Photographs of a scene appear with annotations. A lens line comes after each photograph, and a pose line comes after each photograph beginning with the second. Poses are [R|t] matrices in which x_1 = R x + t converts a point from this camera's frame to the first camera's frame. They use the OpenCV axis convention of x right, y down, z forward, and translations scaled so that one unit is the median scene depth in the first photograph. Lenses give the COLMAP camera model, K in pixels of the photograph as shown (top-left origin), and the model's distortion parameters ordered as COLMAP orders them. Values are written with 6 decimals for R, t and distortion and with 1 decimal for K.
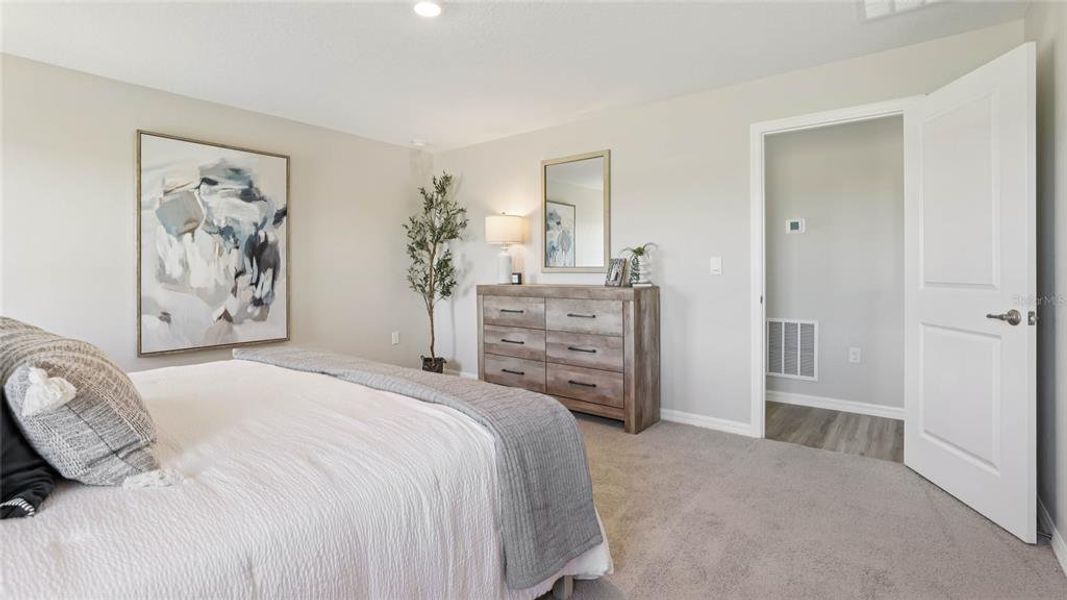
lens RADIAL K [[491.5, 0, 537.4], [0, 491.5, 294.5], [0, 0, 1]] dist [-0.021477, 0.000500]
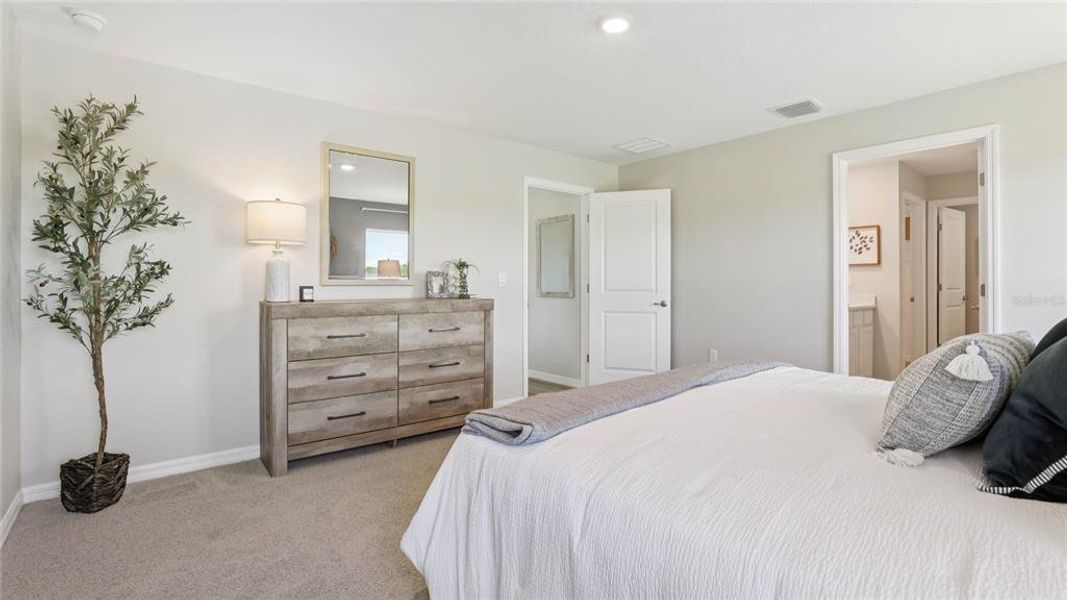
lens RADIAL K [[491.5, 0, 537.4], [0, 491.5, 294.5], [0, 0, 1]] dist [-0.021477, 0.000500]
pose [[0.202202, -0.024303, 0.979042, -0.796257], [0.040882, 0.999030, 0.016356, -0.033488], [-0.978490, 0.036718, 0.203000, 0.602023]]
